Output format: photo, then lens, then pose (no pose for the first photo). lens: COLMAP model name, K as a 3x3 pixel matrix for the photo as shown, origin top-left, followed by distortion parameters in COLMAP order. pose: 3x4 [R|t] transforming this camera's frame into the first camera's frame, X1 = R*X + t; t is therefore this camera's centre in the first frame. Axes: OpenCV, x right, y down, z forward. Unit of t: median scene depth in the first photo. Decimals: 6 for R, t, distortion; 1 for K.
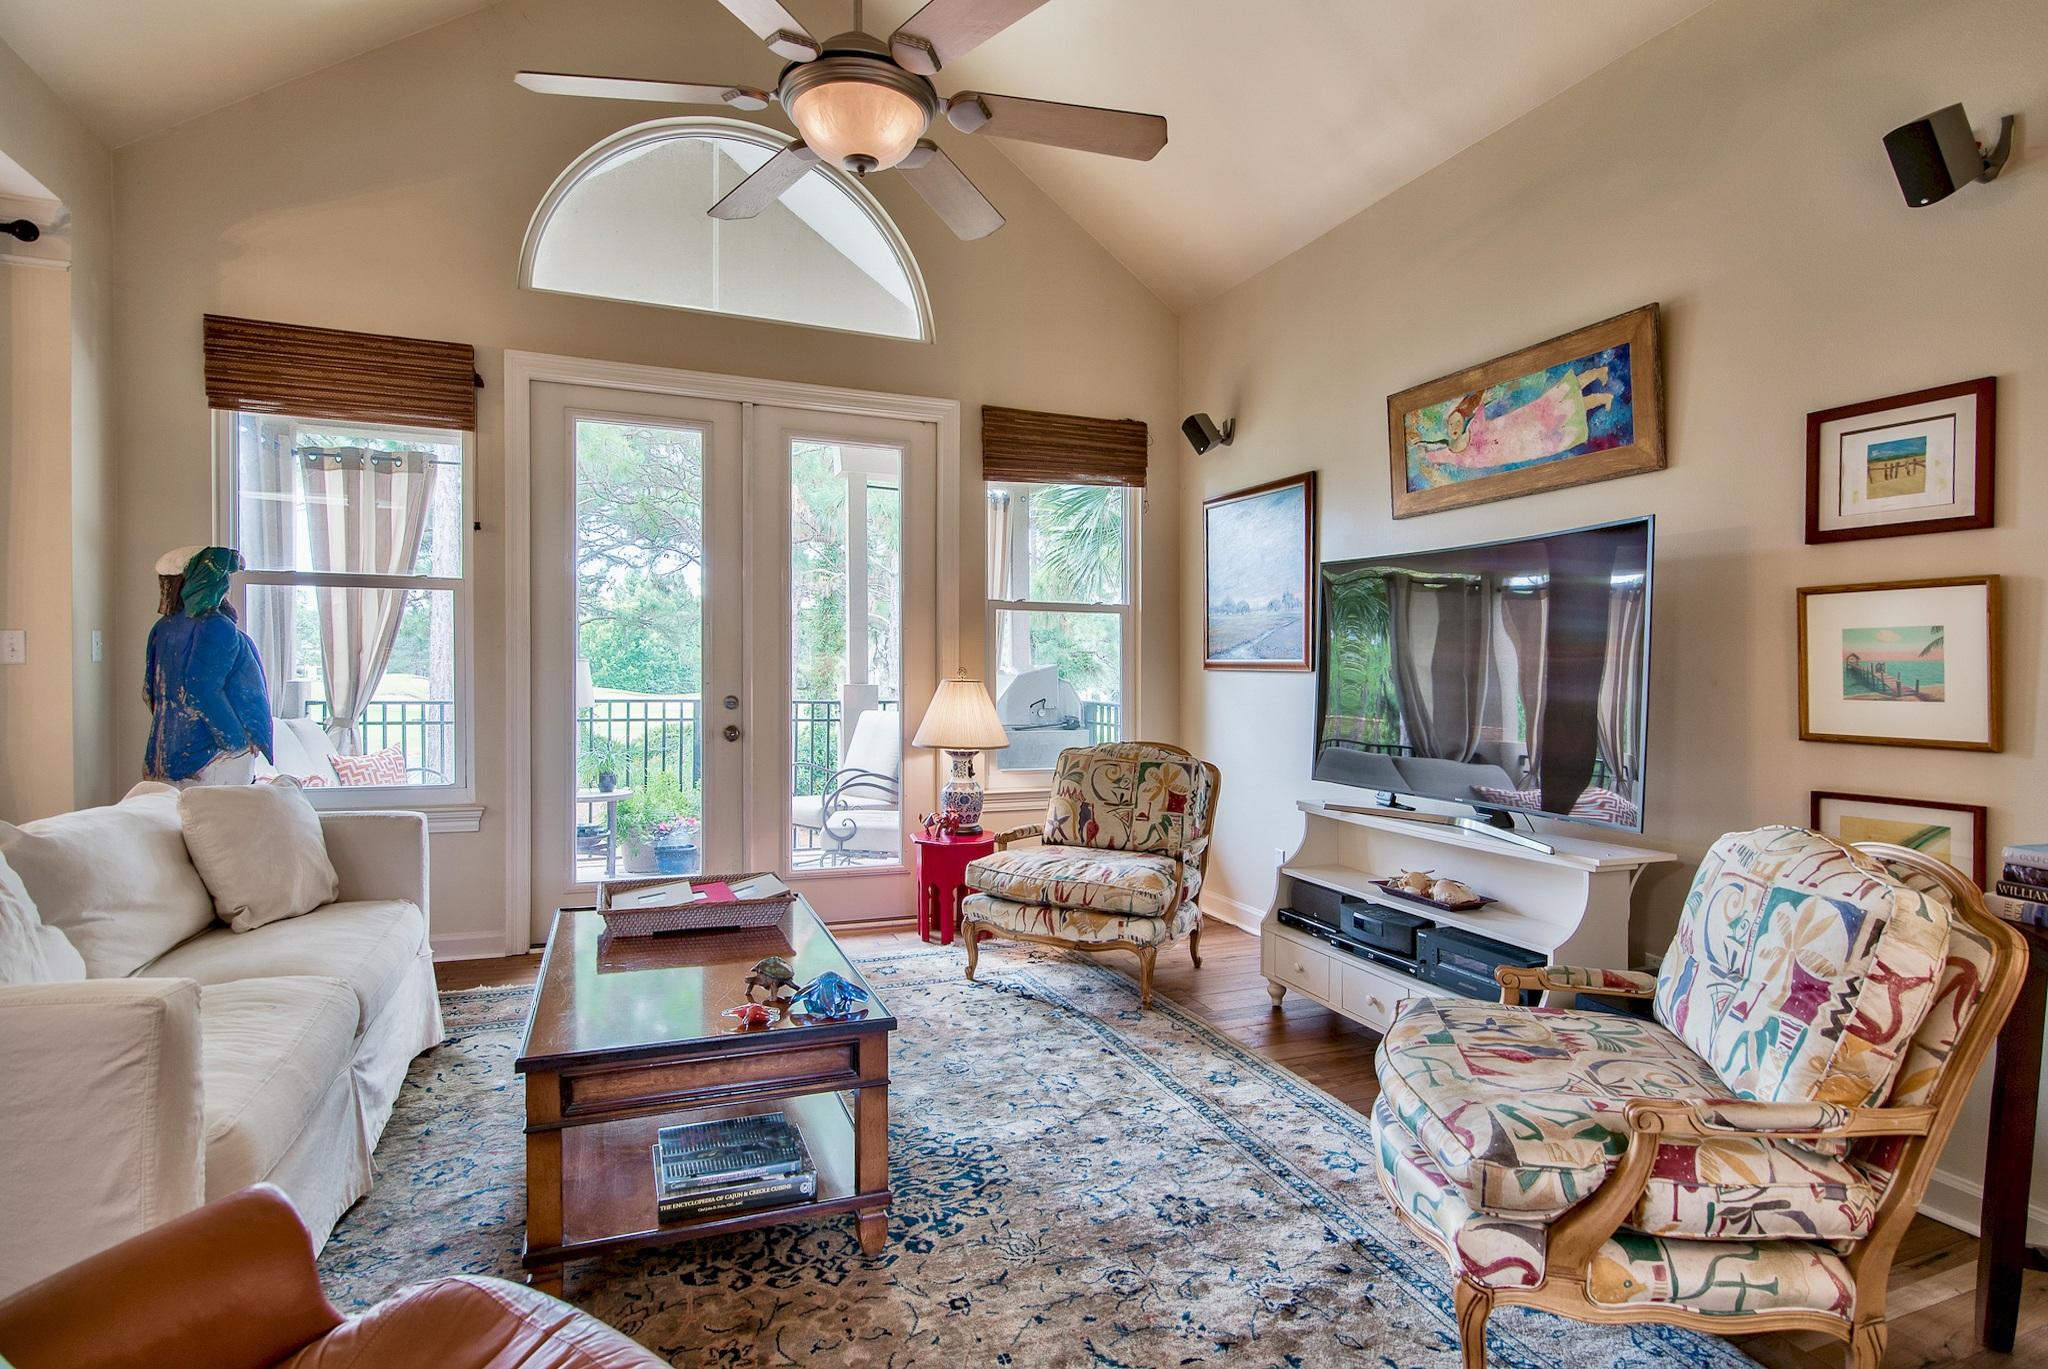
lens RADIAL K [[1103.5, 0, 1084.9], [0, 1103.5, 683.4], [0, 0, 1]] dist [-0.003050, -0.000599]
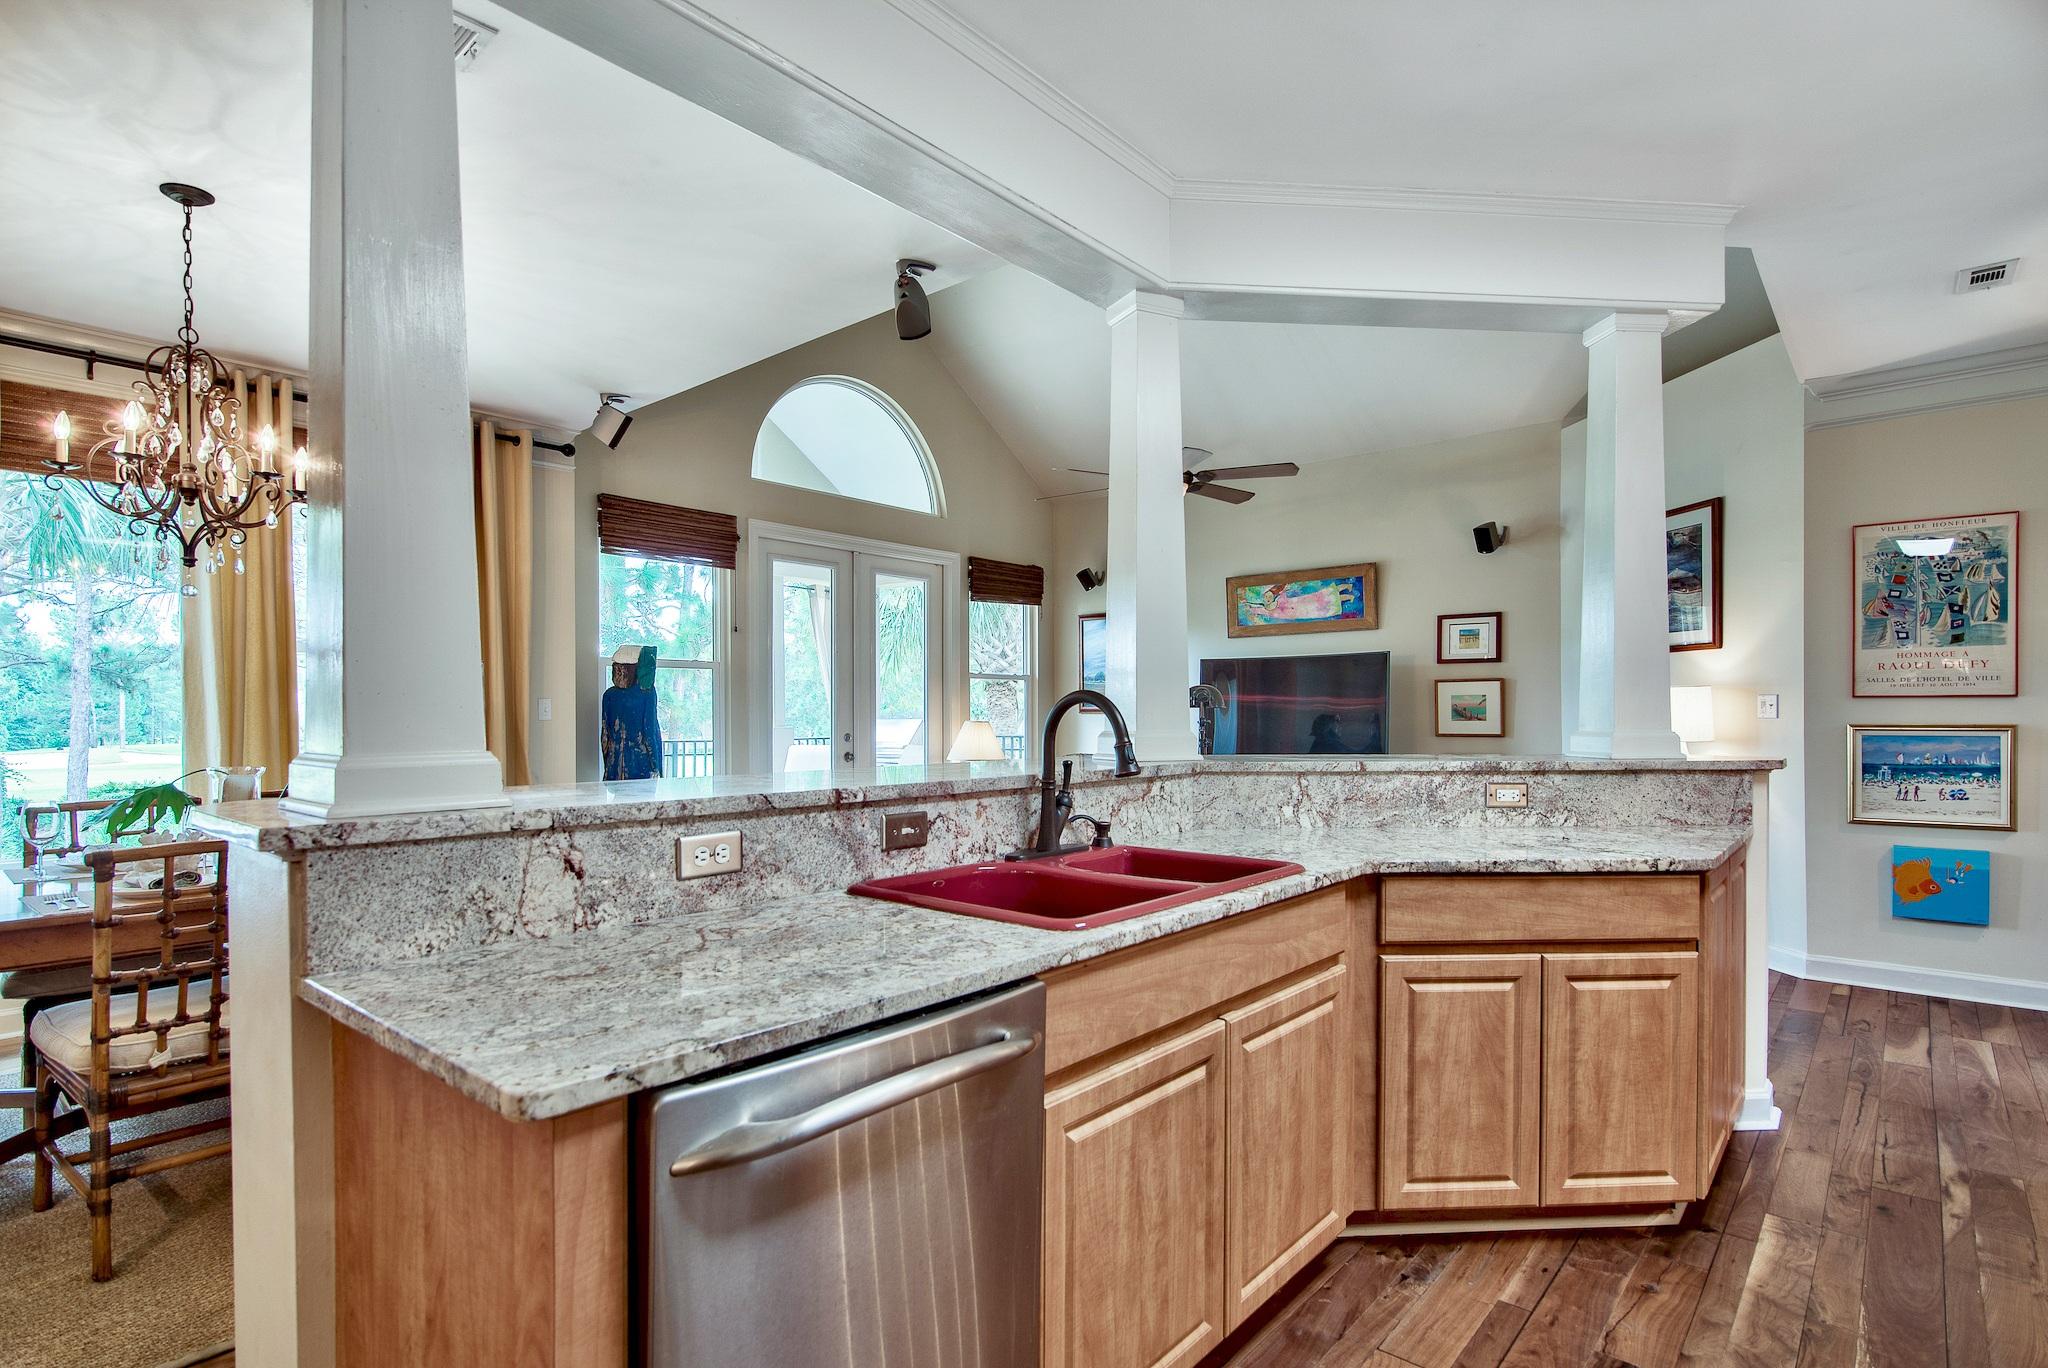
lens RADIAL K [[1023.9, 0, 1019.0], [0, 1023.9, 715.7], [0, 0, 1]] dist [-0.003291, -0.000550]
pose [[0.900801, -0.015664, 0.433950, -0.937556], [0.019094, 0.999811, -0.003548, -0.006738], [-0.433813, 0.011482, 0.900930, -0.560231]]
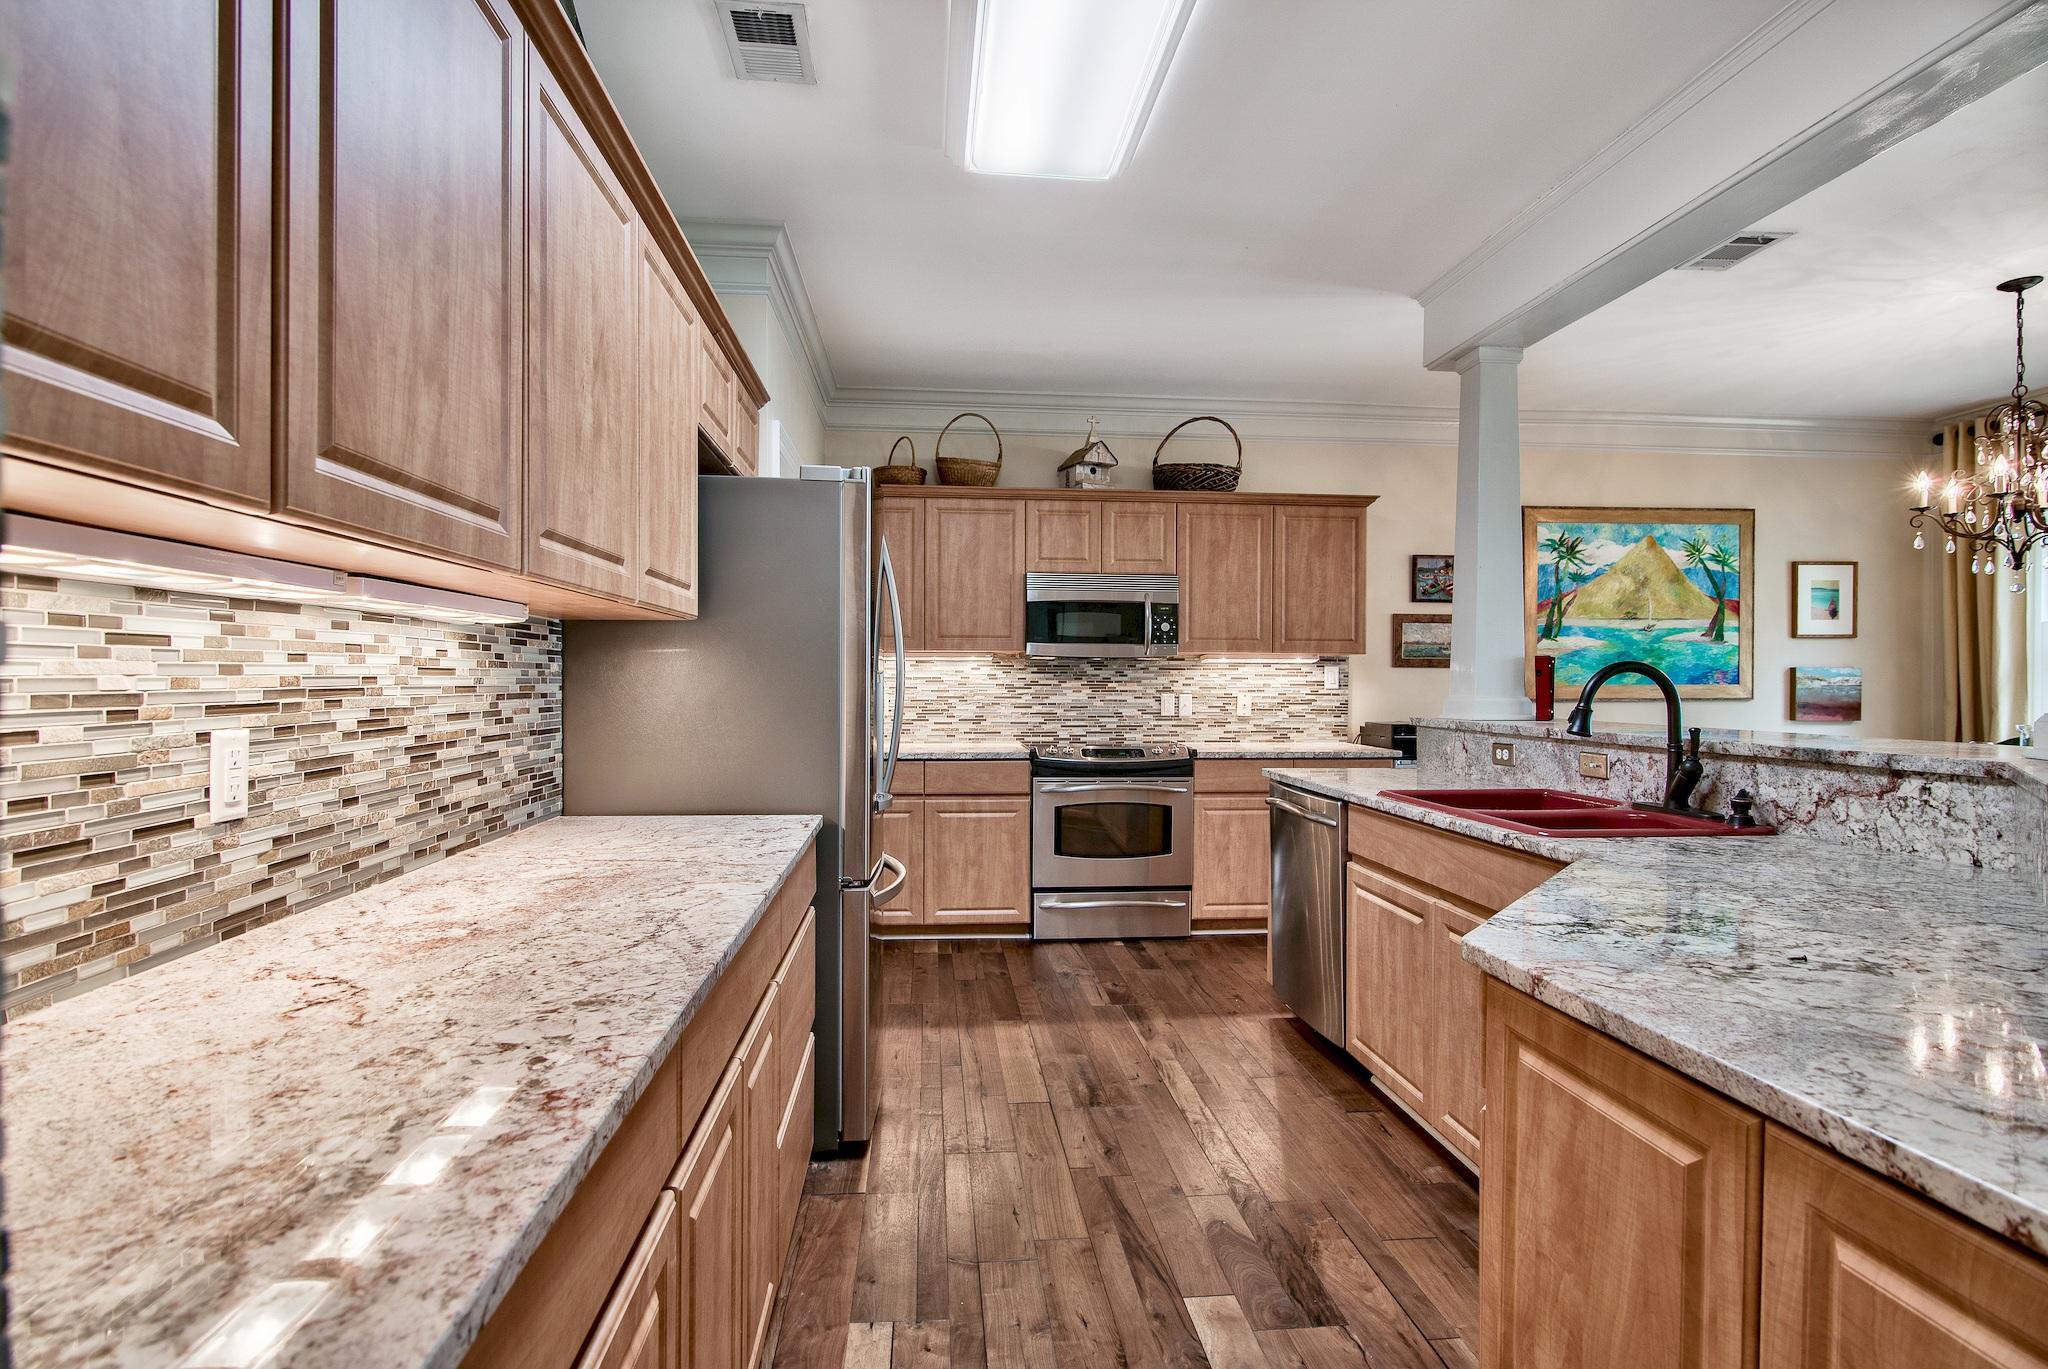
lens RADIAL K [[1002.1, 0, 1024.0], [0, 1002.1, 684.5], [0, 0, 1]] dist [-0.000275, -0.000647]
pose [[-0.299585, -0.009819, -0.954019, 0.015591], [-0.018936, 0.999811, -0.004344, 0.001906], [0.953882, 0.016764, -0.299714, -0.246990]]
